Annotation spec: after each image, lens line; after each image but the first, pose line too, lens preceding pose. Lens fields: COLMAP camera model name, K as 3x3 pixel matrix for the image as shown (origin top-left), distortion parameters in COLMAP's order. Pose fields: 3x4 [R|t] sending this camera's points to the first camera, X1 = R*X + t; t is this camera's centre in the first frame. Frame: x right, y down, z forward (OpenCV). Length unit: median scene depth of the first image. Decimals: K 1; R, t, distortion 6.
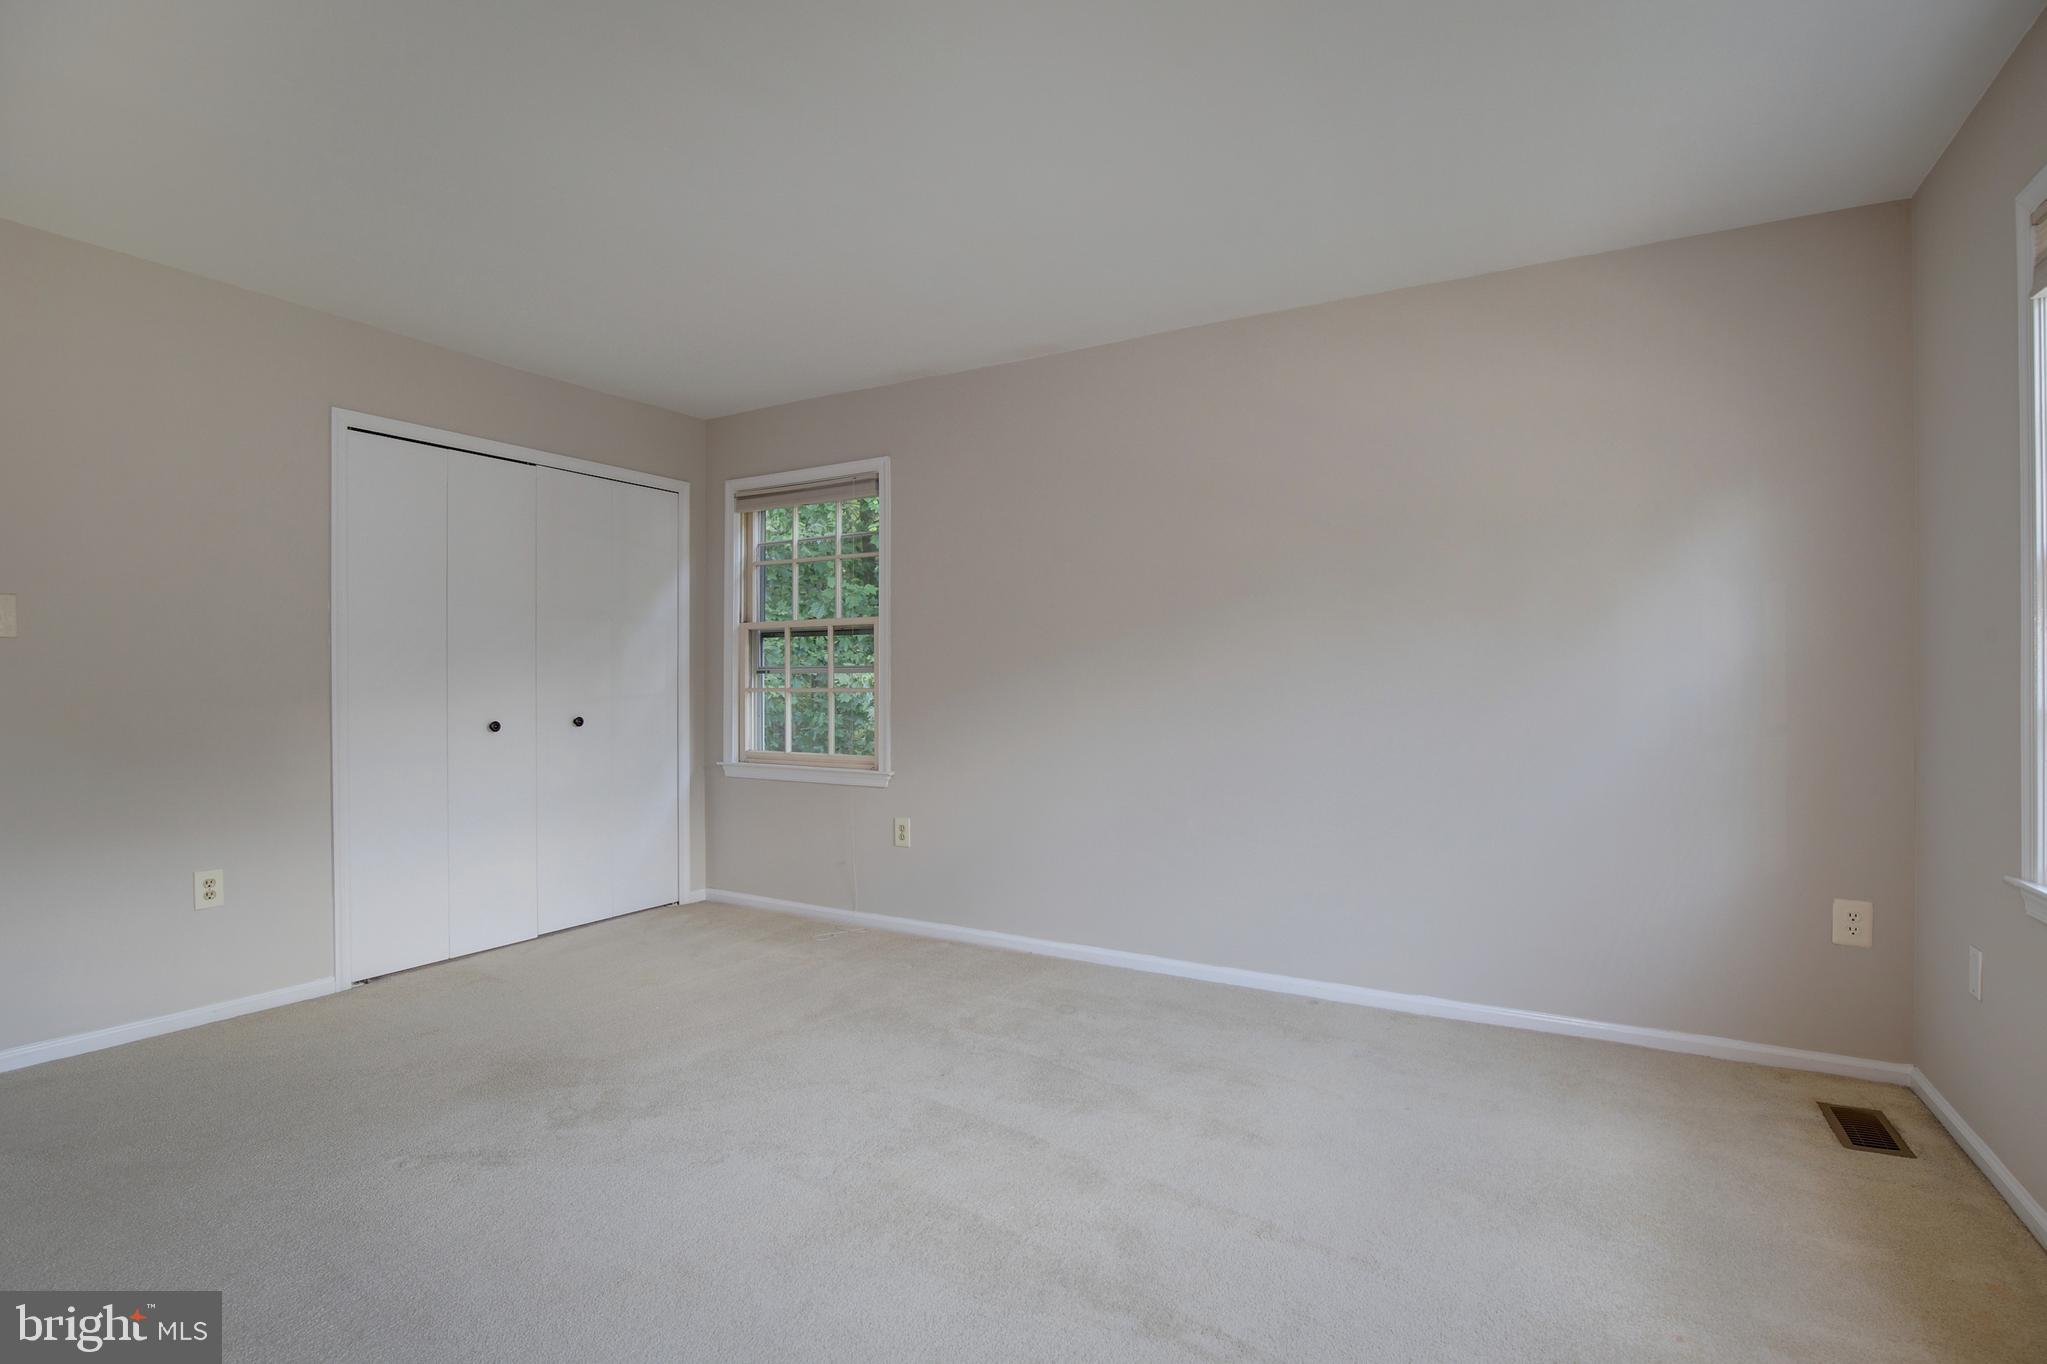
lens RADIAL K [[958.6, 0, 1023.5], [0, 958.6, 682.0], [0, 0, 1]] dist [-0.028802, 0.000546]
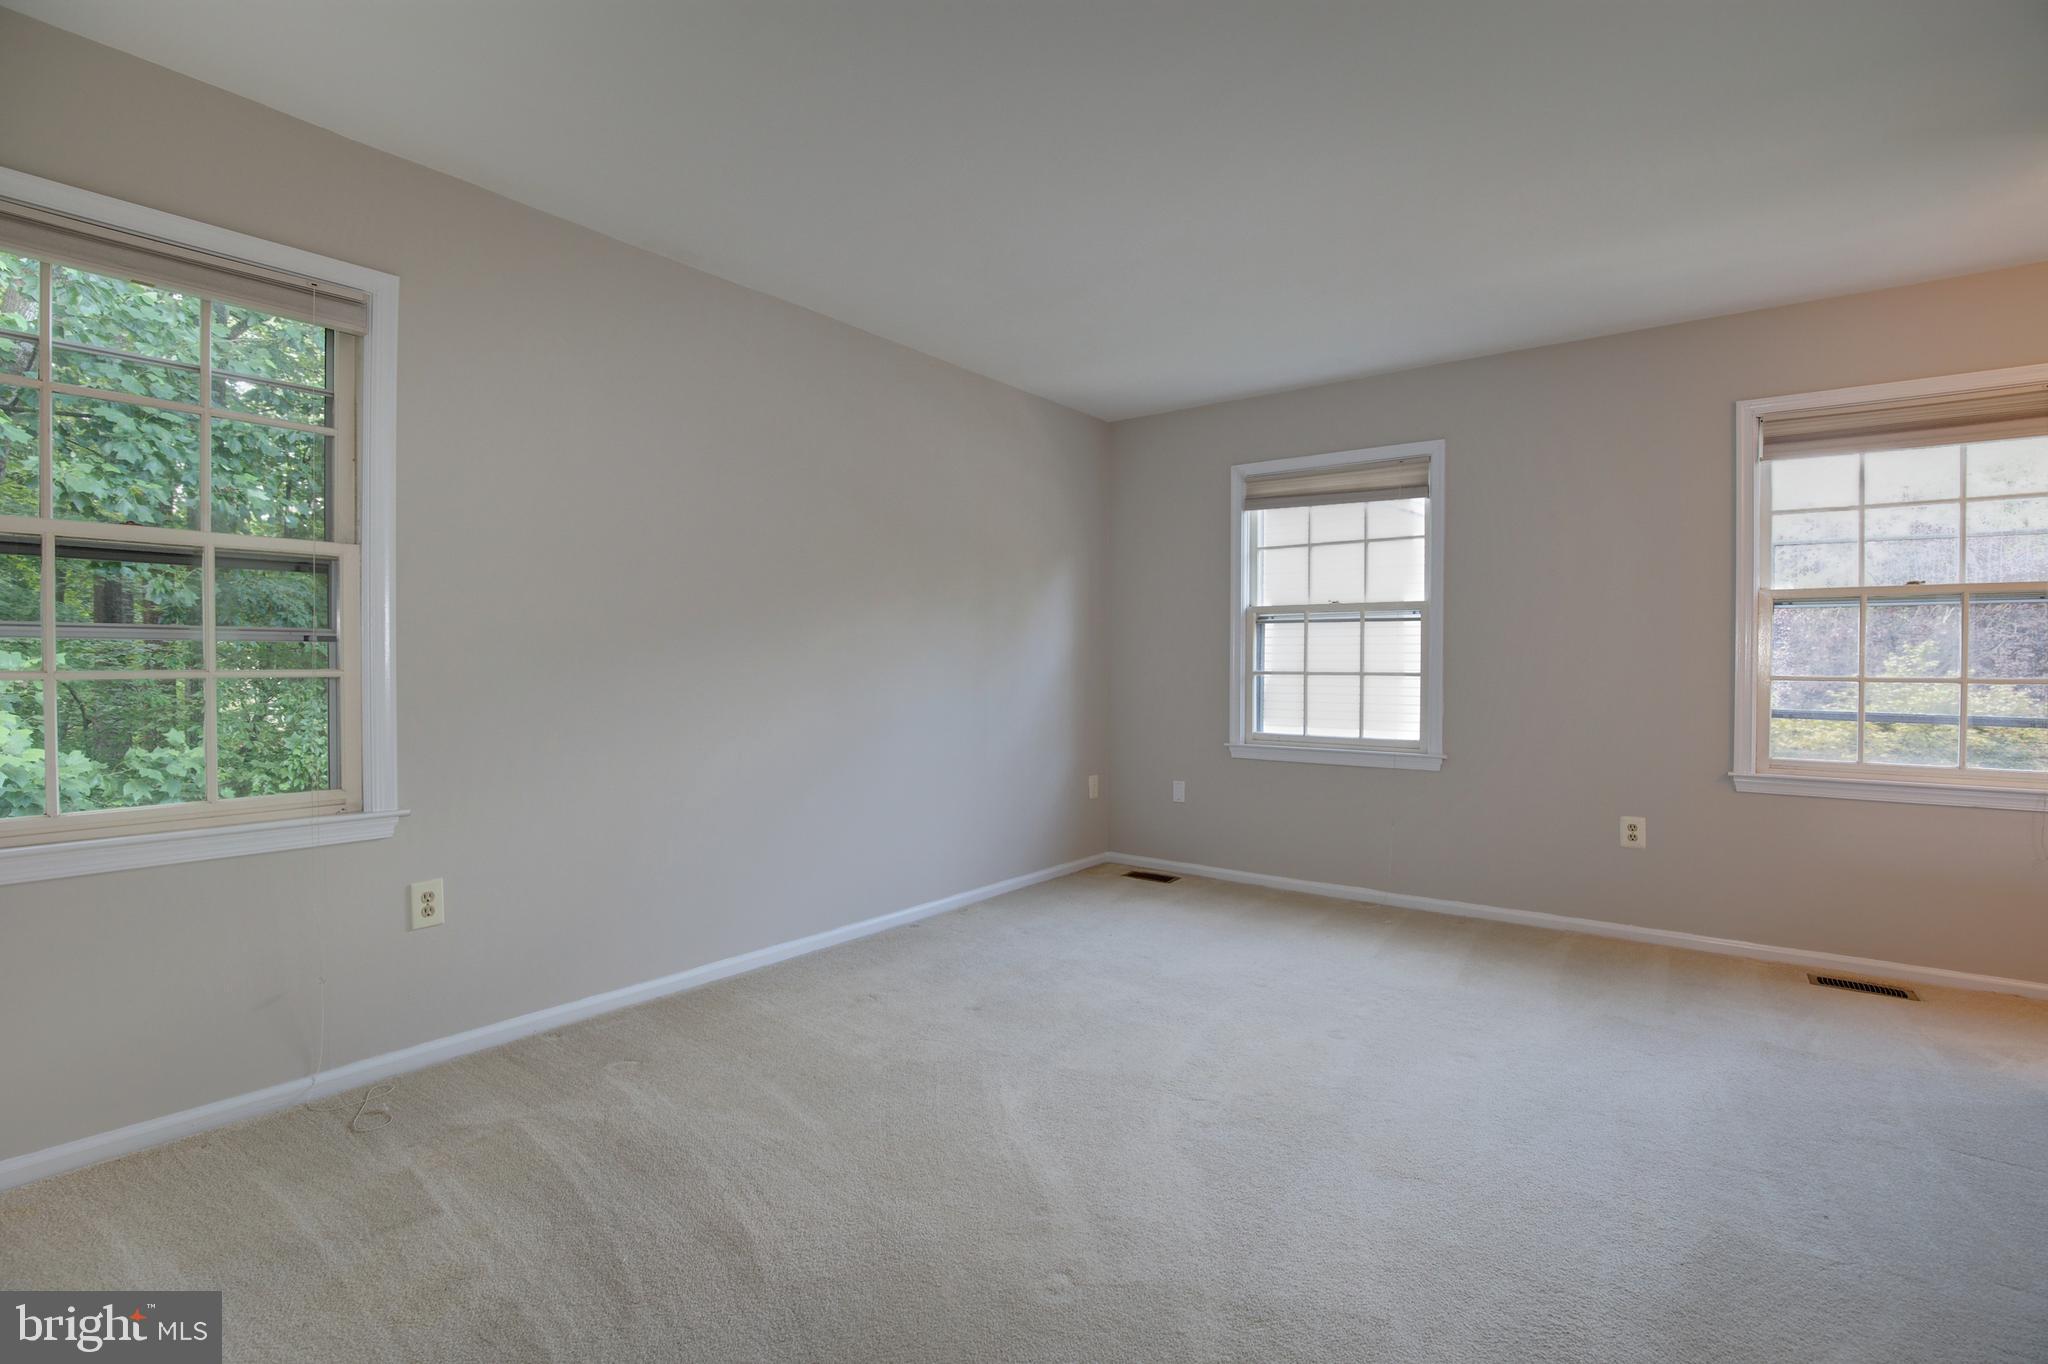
lens RADIAL K [[959.1, 0, 1024.0], [0, 959.1, 682.0], [0, 0, 1]] dist [-0.028802, 0.000546]
pose [[0.126247, -0.018691, 0.991823, -0.677319], [-0.006950, 0.999781, 0.019726, -0.000172], [-0.991975, -0.009383, 0.126089, 0.542989]]
